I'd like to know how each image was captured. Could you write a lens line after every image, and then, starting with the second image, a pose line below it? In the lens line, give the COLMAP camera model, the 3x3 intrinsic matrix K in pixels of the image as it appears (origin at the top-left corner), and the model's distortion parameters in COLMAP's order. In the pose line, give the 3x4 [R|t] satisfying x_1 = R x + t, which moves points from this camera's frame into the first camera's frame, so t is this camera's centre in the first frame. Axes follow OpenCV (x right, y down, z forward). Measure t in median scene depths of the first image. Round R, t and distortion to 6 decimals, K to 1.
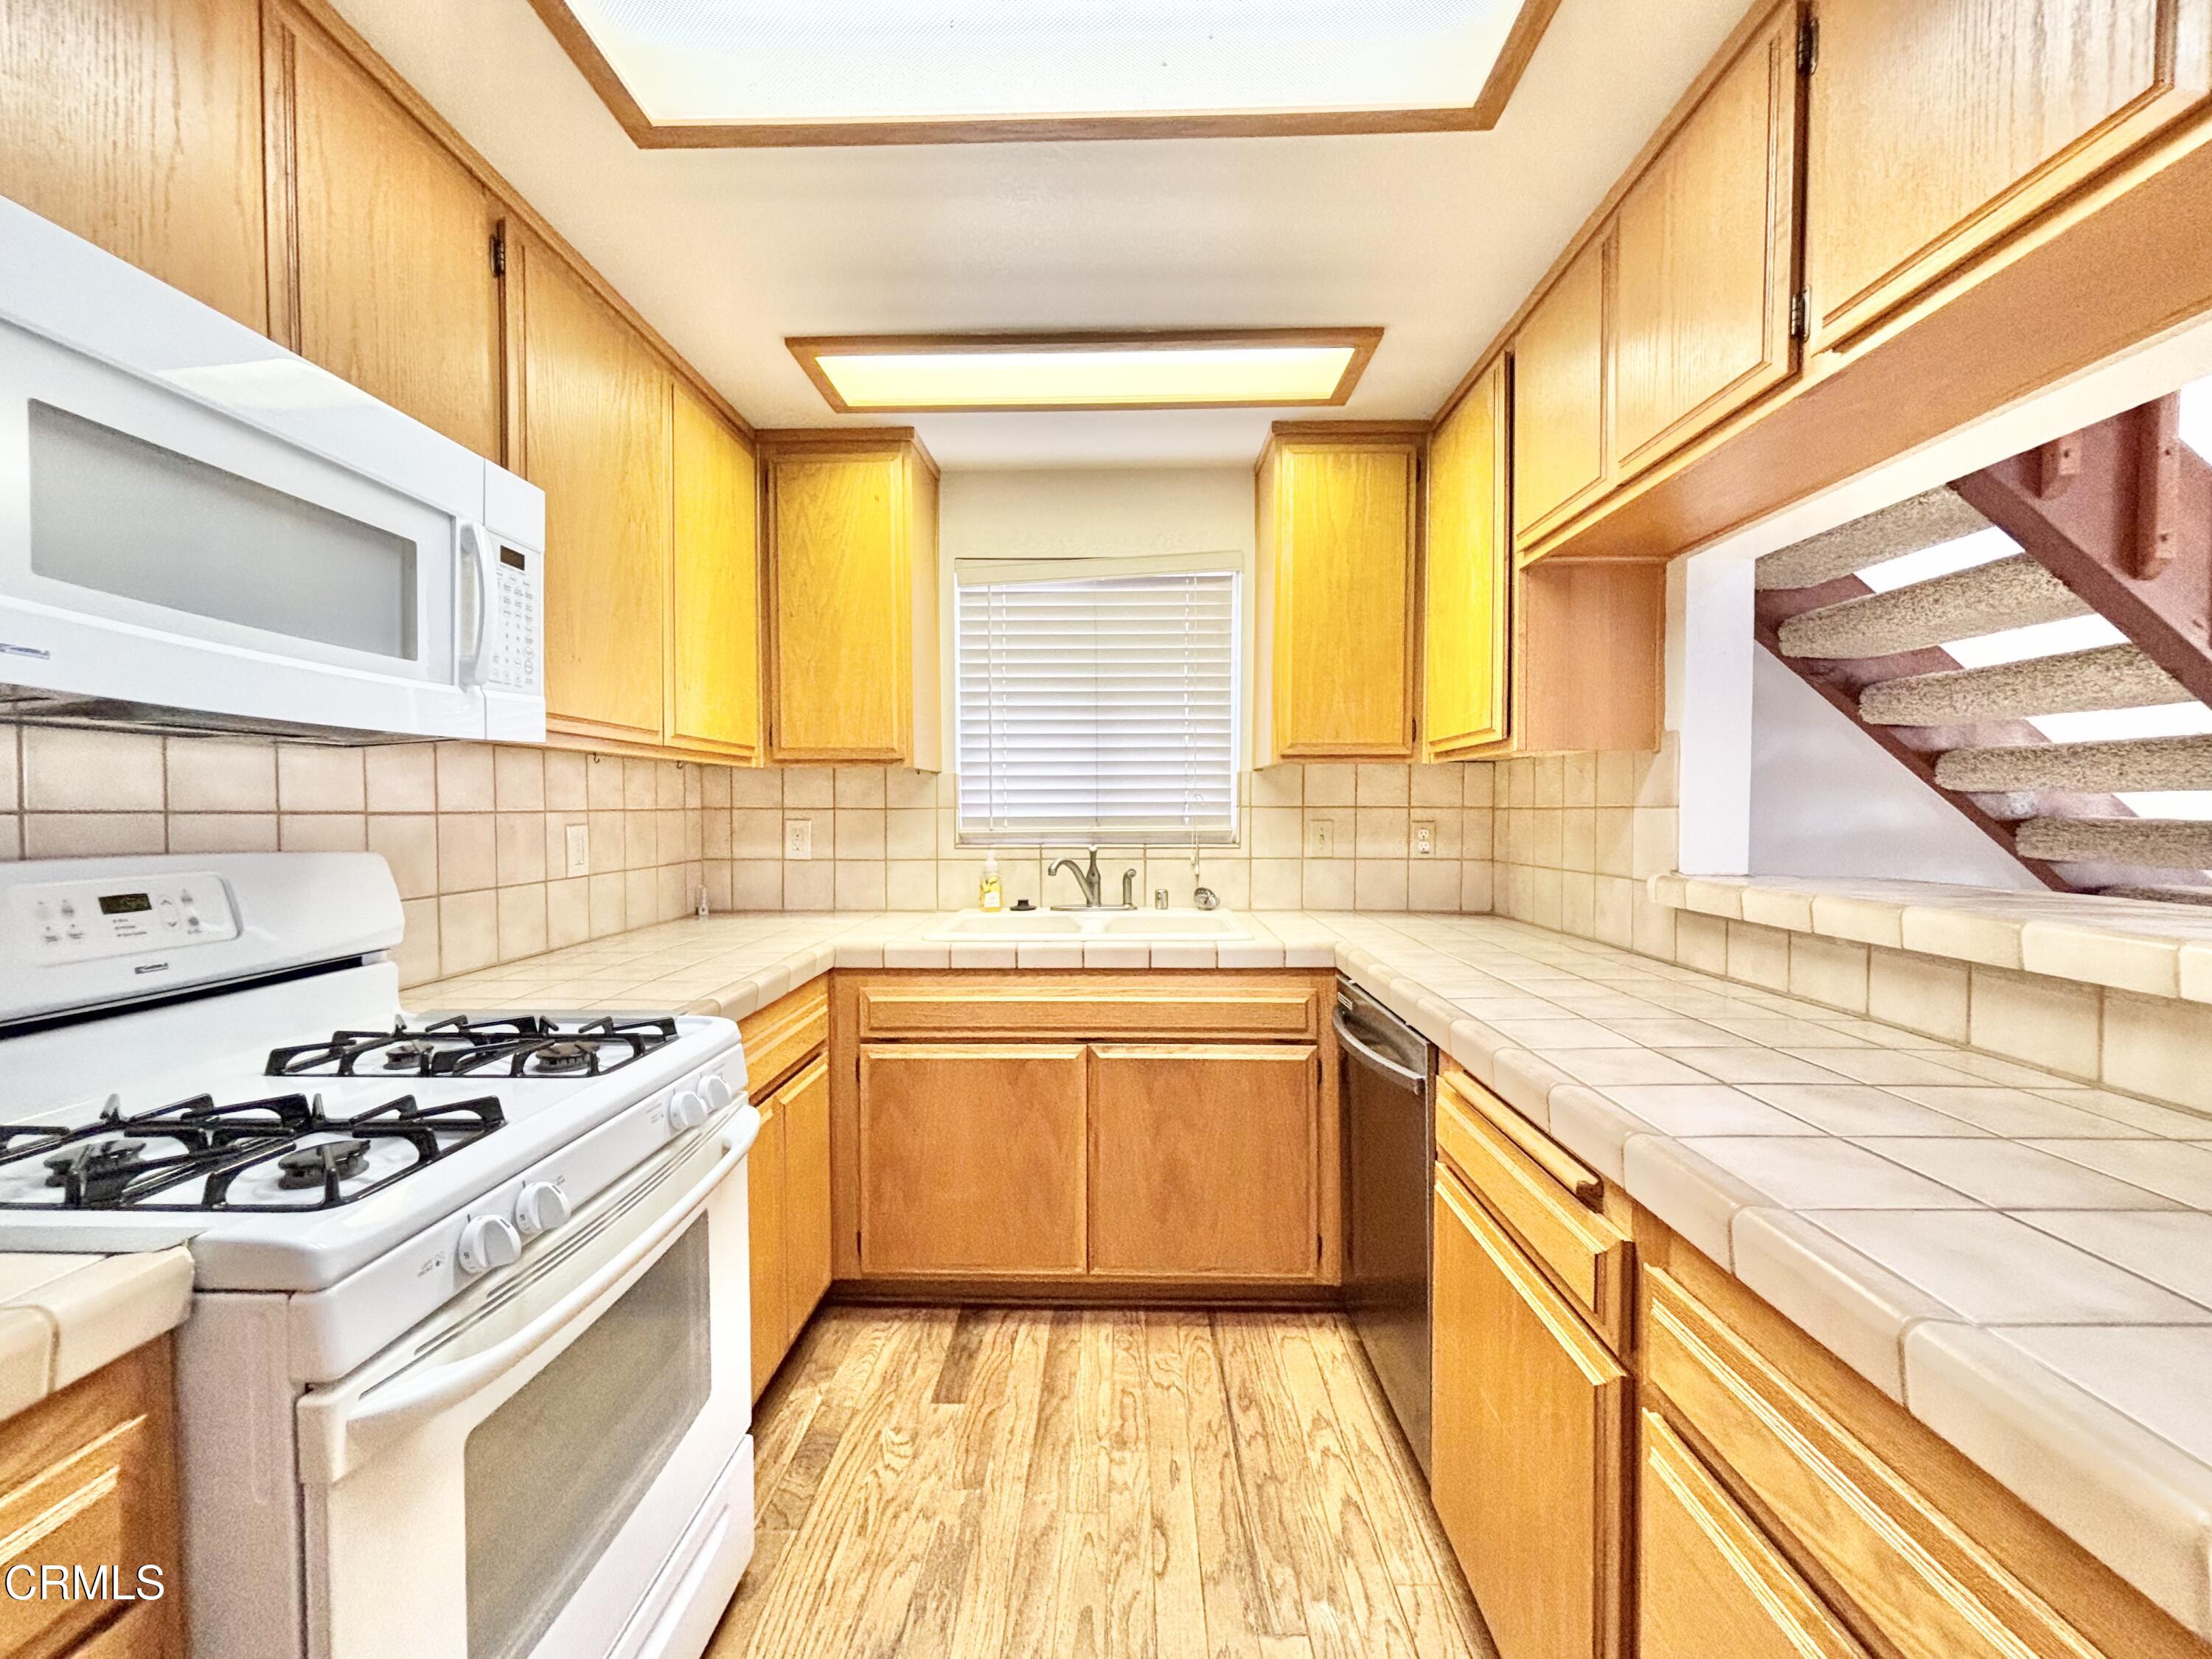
lens RADIAL K [[889.8, 0, 1107.3], [0, 889.8, 835.6], [0, 0, 1]] dist [-0.001994, -0.000441]
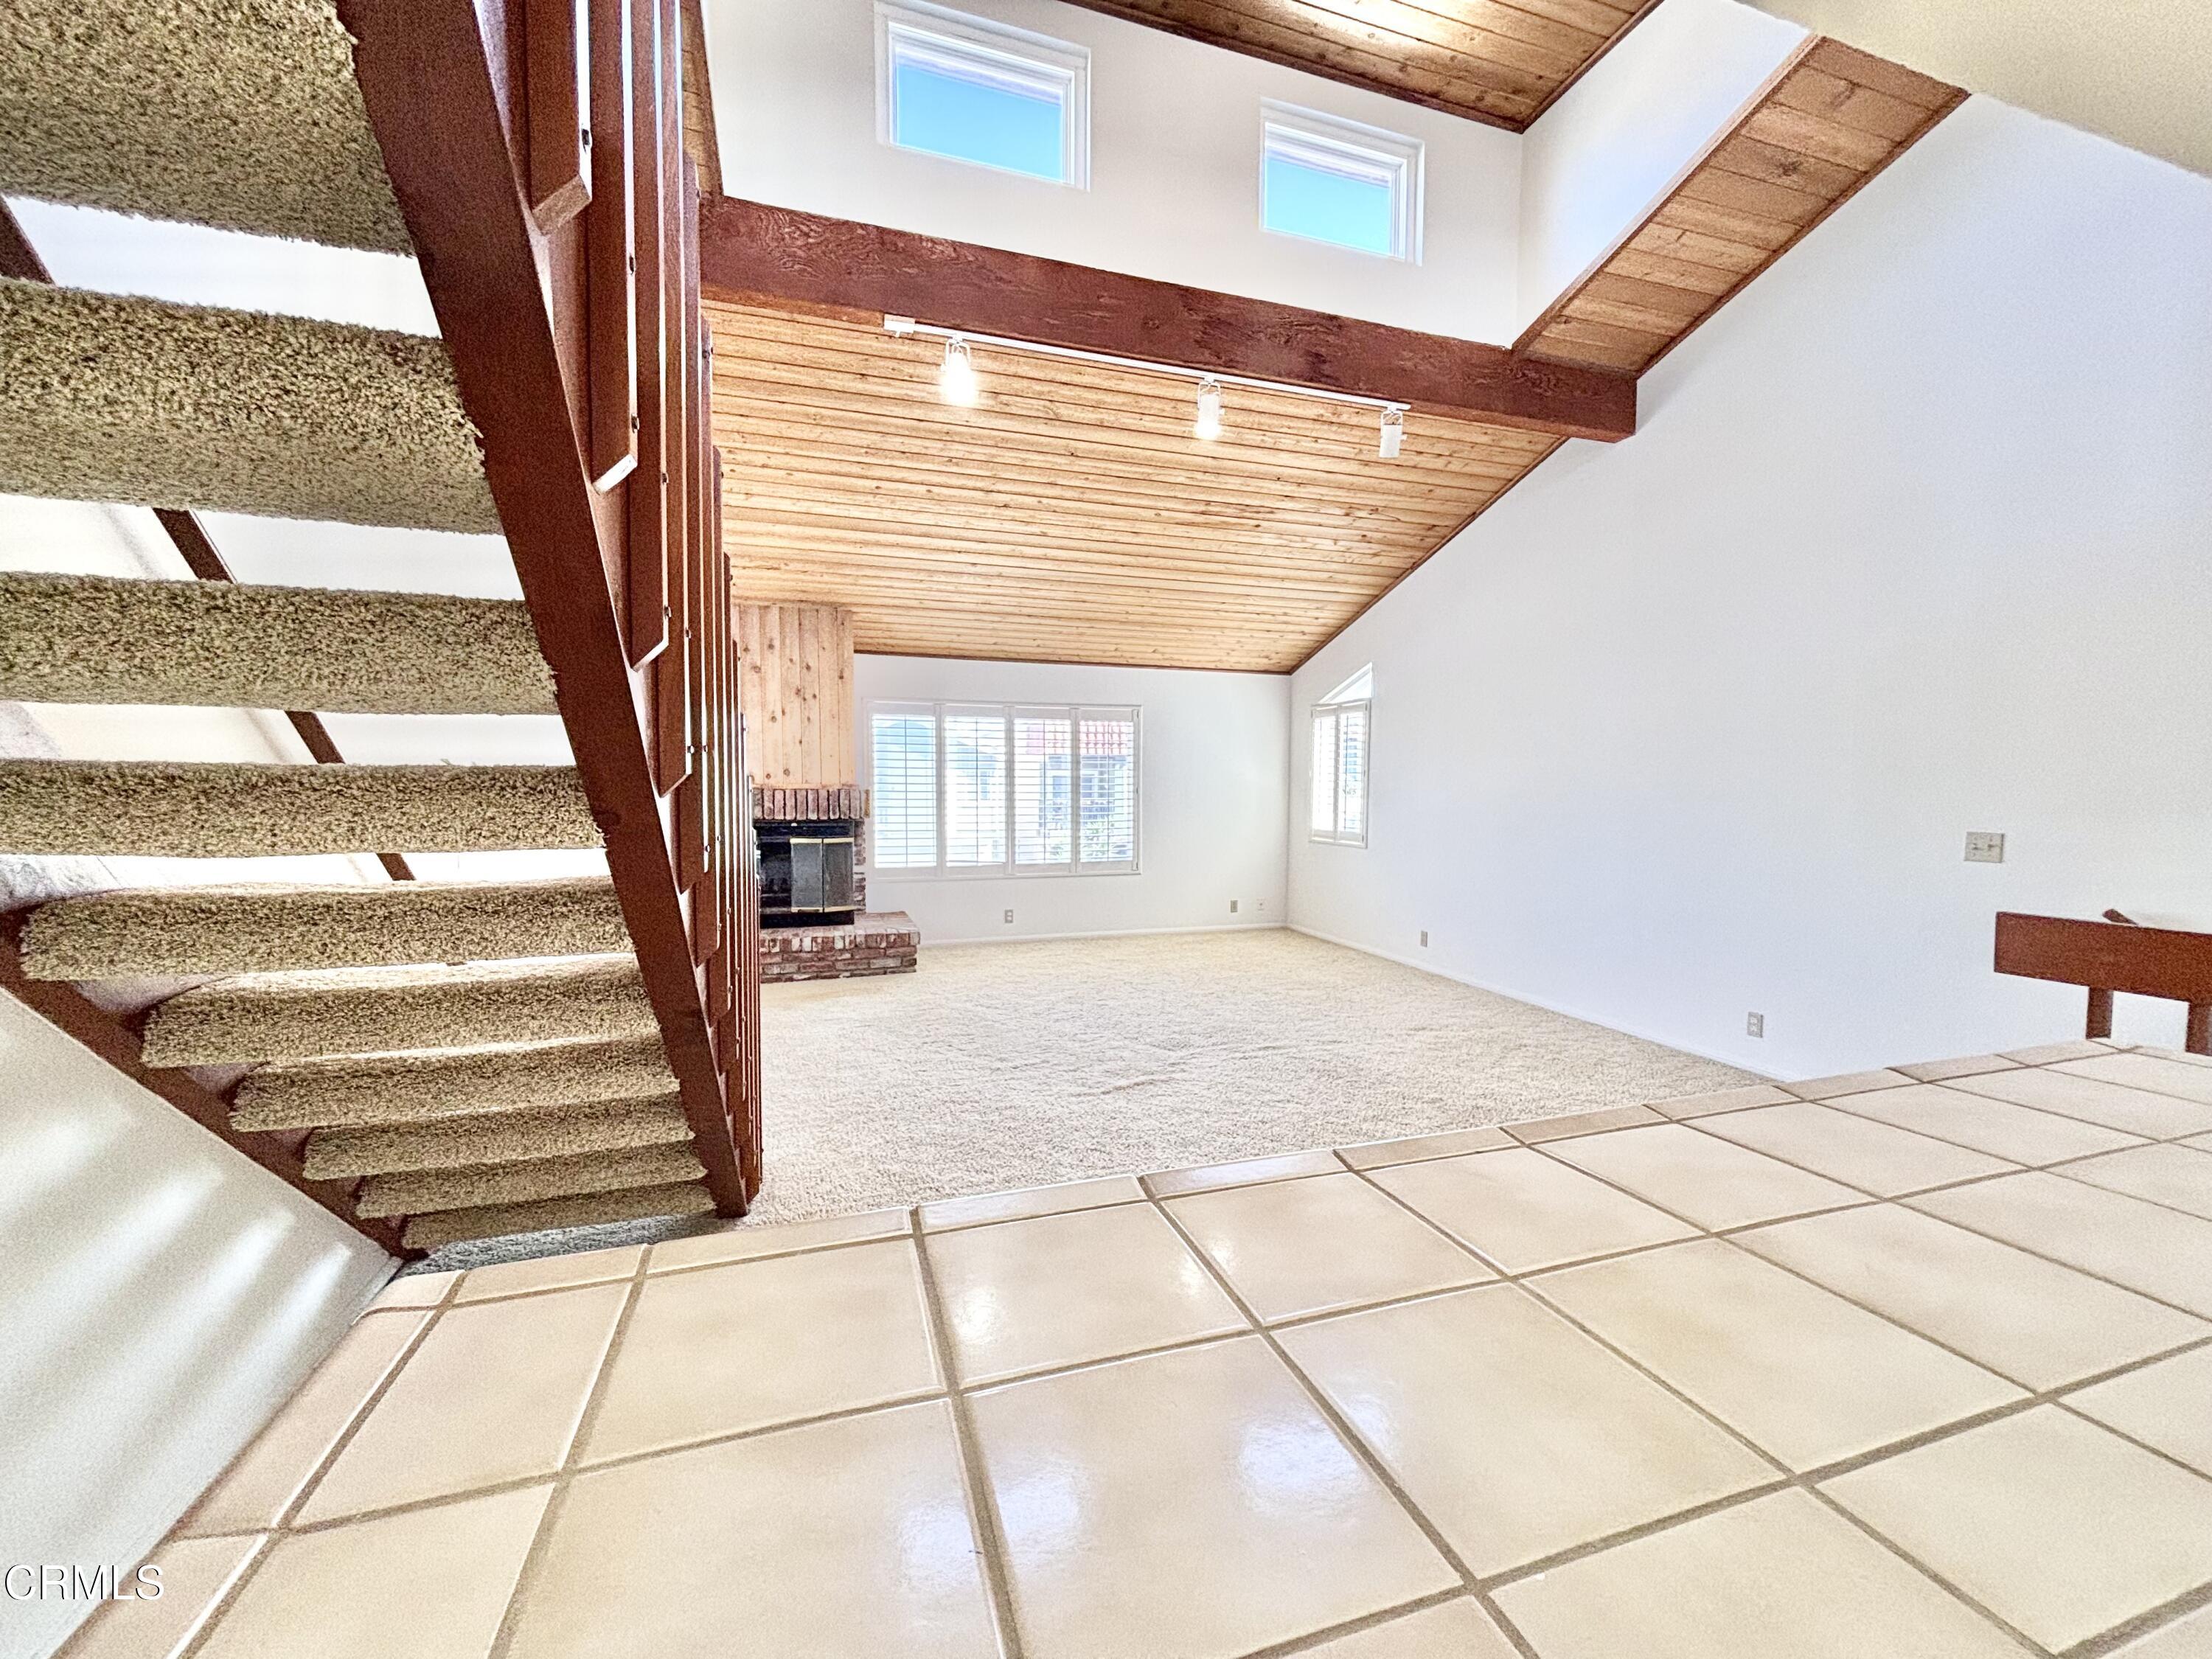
lens RADIAL K [[885.4, 0, 1107.3], [0, 885.4, 837.8], [0, 0, 1]] dist [-0.000223, -0.000249]
pose [[-0.333495, -0.061852, 0.940721, 0.486036], [0.023056, 0.997012, 0.073727, -0.097962], [-0.942470, 0.046277, -0.331072, 0.763140]]
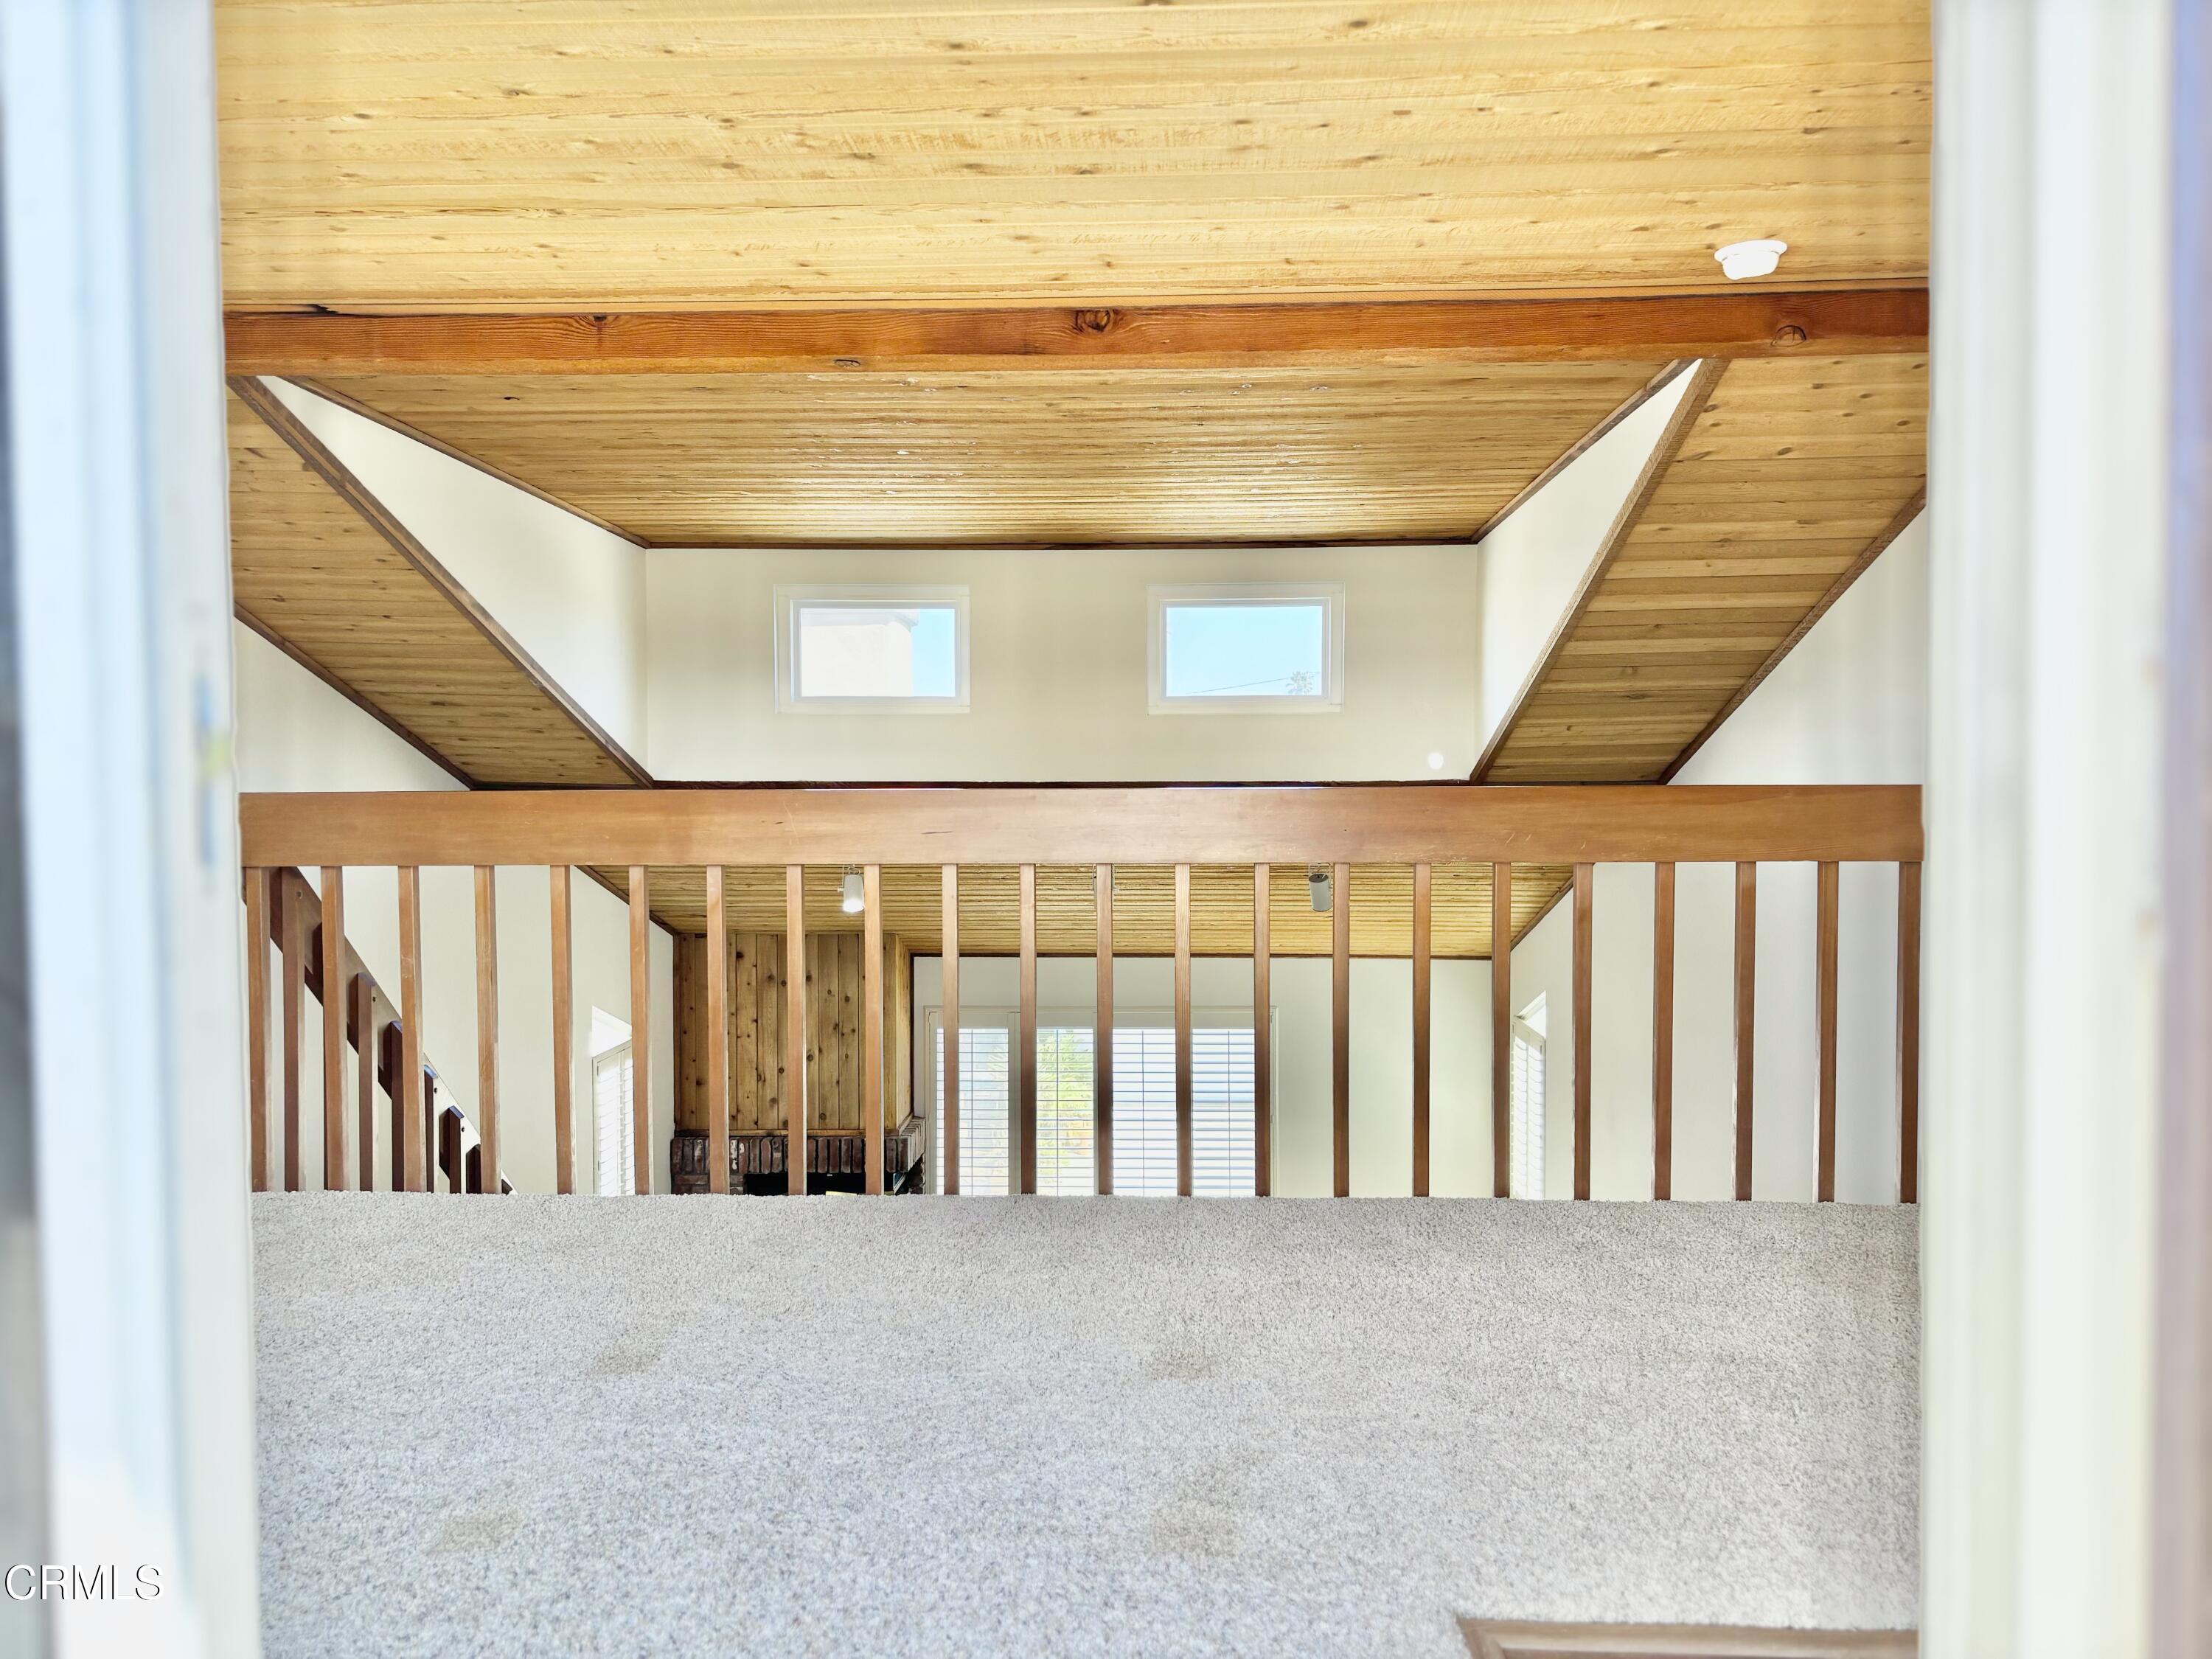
lens RADIAL K [[1673.4, 0, 1106.0], [0, 1673.4, 829.5], [0, 0, 1]] dist [-0.000367, 0.084065]
pose [[0.022297, -0.031057, 0.999269, -1.333908], [0.030968, 0.999059, 0.030359, -1.131323], [-0.999272, 0.030268, 0.023237, -0.229454]]
